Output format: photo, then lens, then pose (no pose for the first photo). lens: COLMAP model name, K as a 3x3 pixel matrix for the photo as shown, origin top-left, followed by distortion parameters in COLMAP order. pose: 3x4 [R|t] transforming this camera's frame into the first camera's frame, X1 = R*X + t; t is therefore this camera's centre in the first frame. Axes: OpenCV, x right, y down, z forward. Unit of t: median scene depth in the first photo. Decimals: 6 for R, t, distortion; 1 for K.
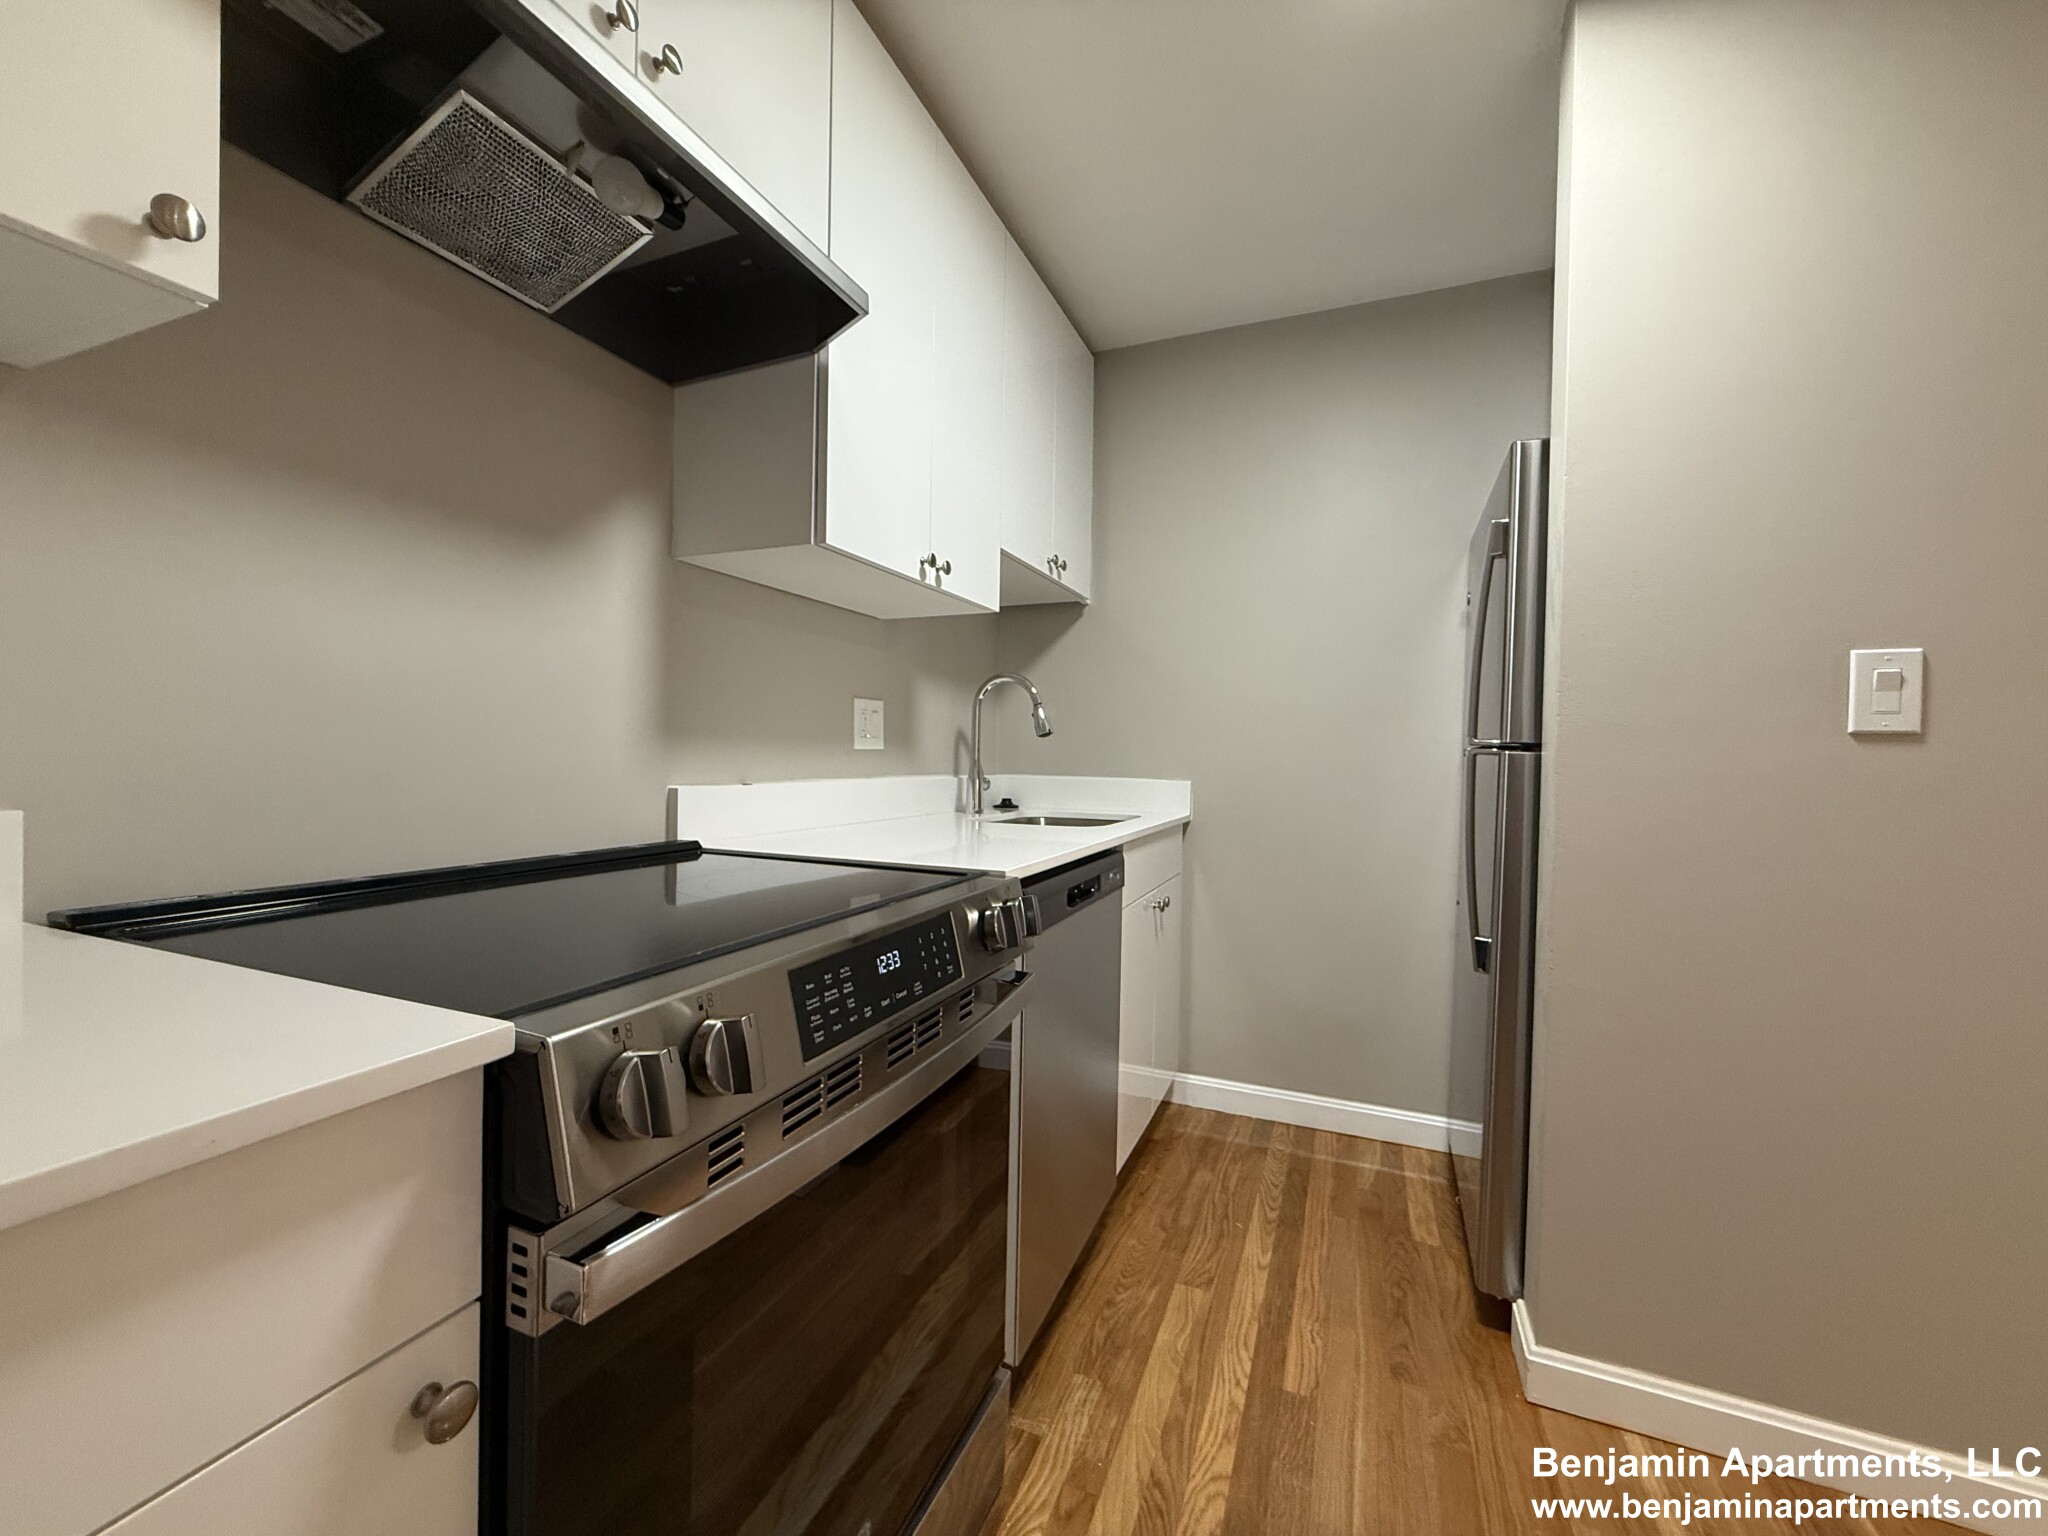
lens RADIAL K [[817.4, 0, 1017.9], [0, 817.4, 765.7], [0, 0, 1]] dist [-0.000353, 0.000288]
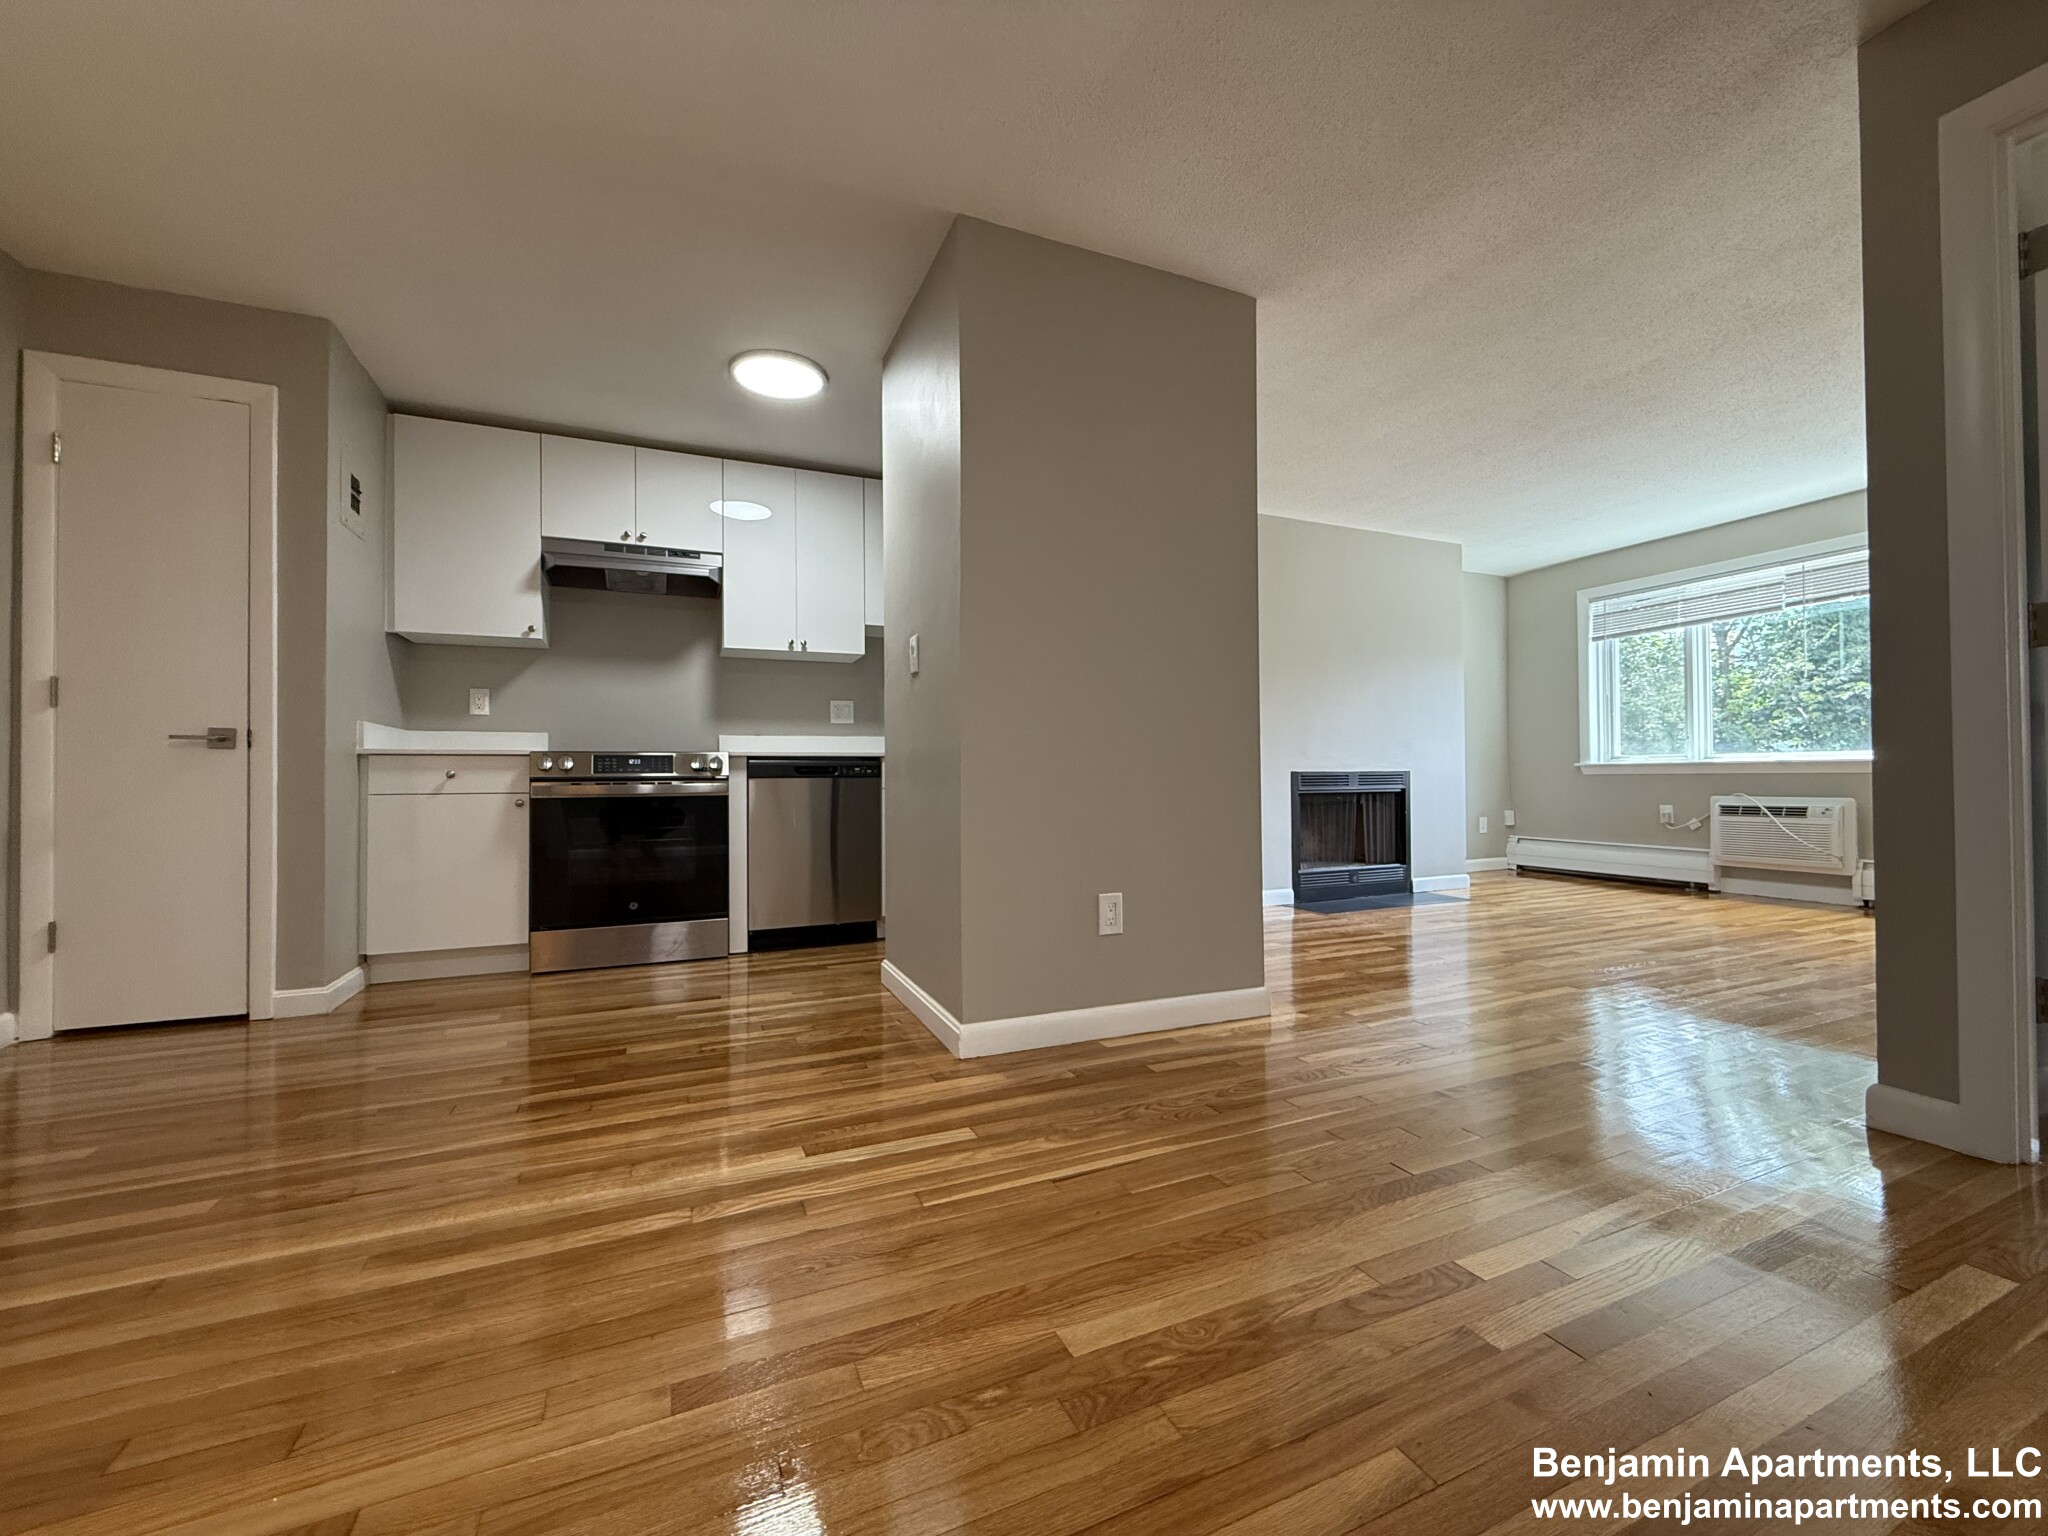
lens RADIAL K [[817.4, 0, 1017.9], [0, 817.4, 765.7], [0, 0, 1]] dist [-0.000353, 0.000288]
pose [[0.723907, -0.034023, -0.689058, 2.355081], [0.012947, 0.999277, -0.035739, 0.252113], [0.689776, 0.016950, 0.723824, -0.367129]]
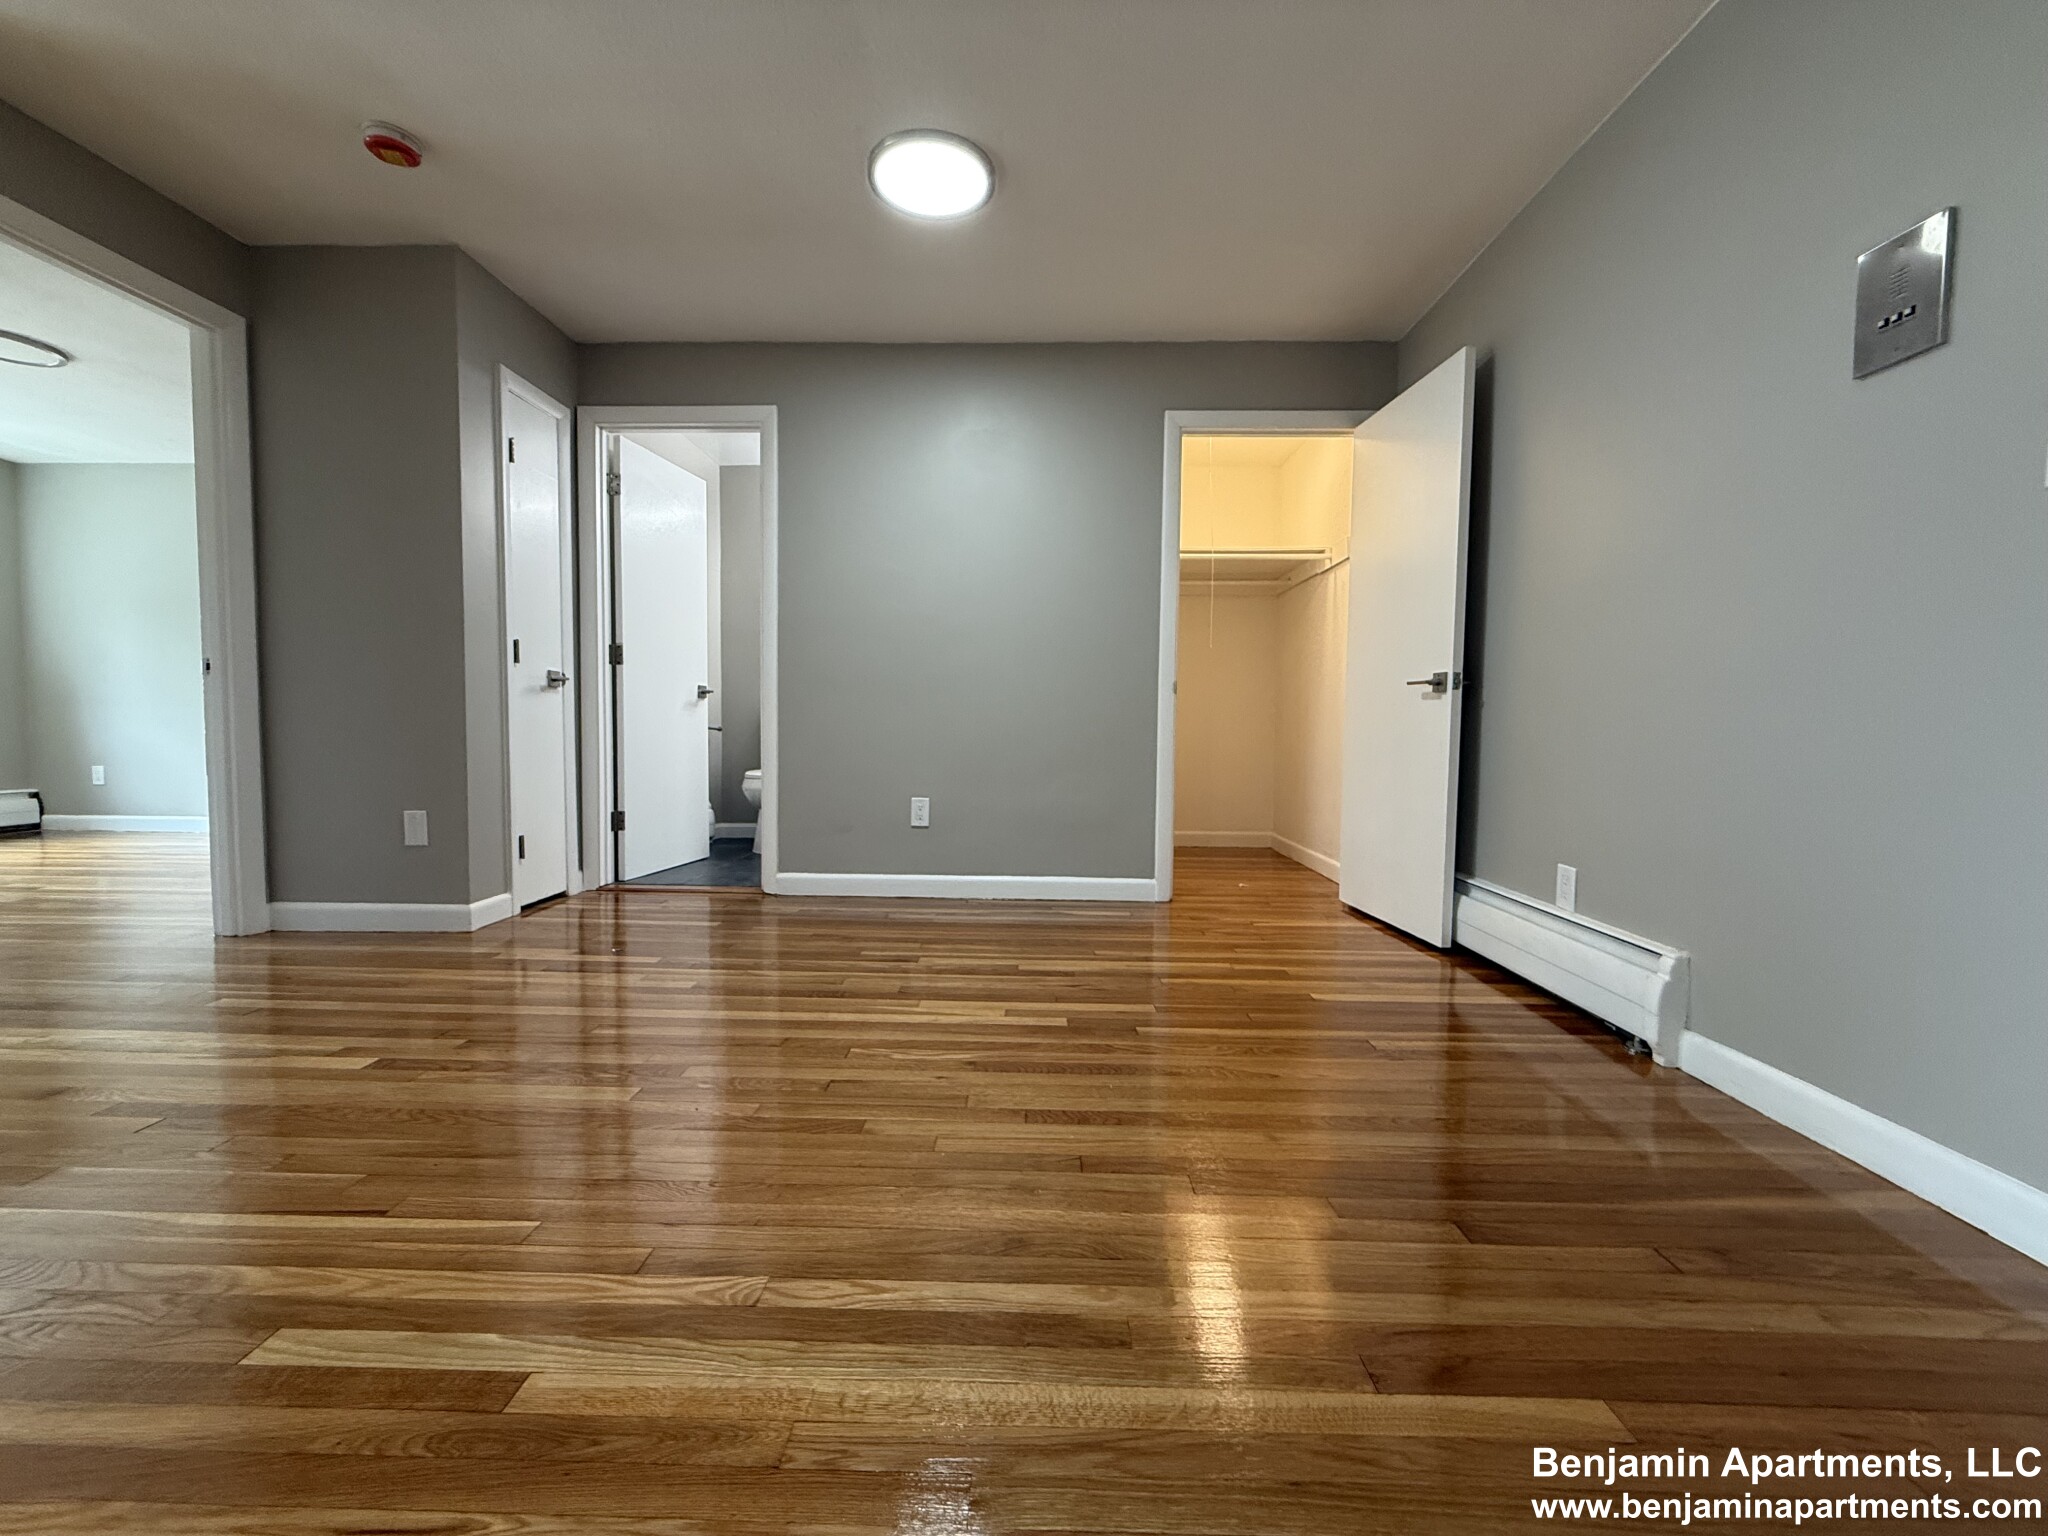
lens RADIAL K [[817.4, 0, 1017.9], [0, 817.4, 765.7], [0, 0, 1]] dist [-0.000353, 0.000288]
pose [[-0.360482, -0.071253, 0.930041, 0.578780], [-0.006637, 0.997249, 0.073829, 0.220783], [-0.932743, 0.020441, -0.359963, 0.140833]]
